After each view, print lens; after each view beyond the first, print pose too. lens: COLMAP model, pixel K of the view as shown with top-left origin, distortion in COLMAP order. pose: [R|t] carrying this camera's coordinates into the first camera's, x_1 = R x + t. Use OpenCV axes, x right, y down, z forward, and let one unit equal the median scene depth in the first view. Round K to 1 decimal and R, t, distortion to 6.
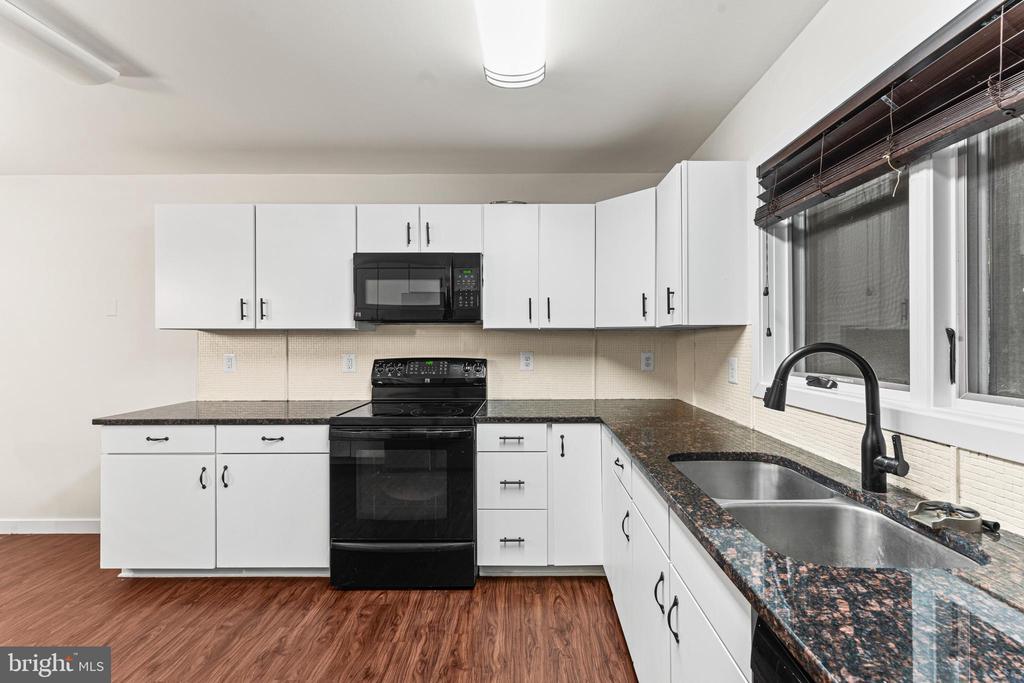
lens RADIAL K [[417.8, 0, 531.8], [0, 417.8, 336.9], [0, 0, 1]] dist [0.000084, -0.000089]
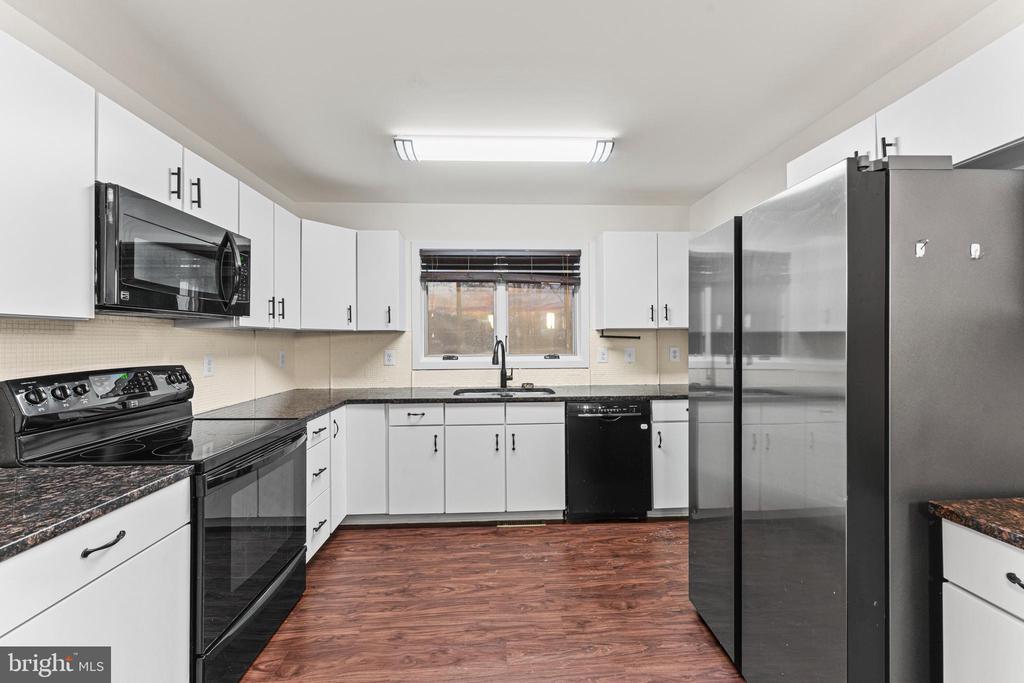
lens RADIAL K [[417.8, 0, 511.6], [0, 417.8, 335.3], [0, 0, 1]] dist [0.000084, -0.000089]
pose [[-0.051643, 0.008731, 0.998627, -1.501454], [-0.006894, 0.999935, -0.009099, 0.003858], [-0.998642, -0.007355, -0.051579, 0.740575]]
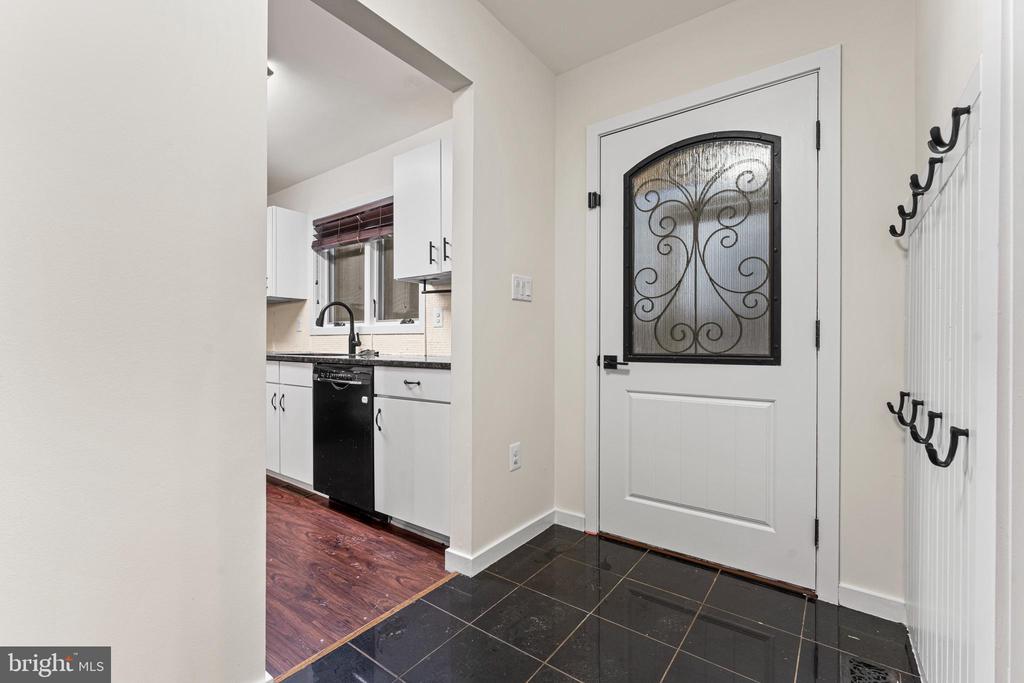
lens RADIAL K [[439.9, 0, 511.3], [0, 439.9, 344.6], [0, 0, 1]] dist [-0.003795, -0.000110]
pose [[0.598848, -0.002592, 0.800859, -0.626052], [-0.011795, 0.999858, 0.012056, 0.167144], [-0.800776, -0.016666, 0.598732, -1.114025]]
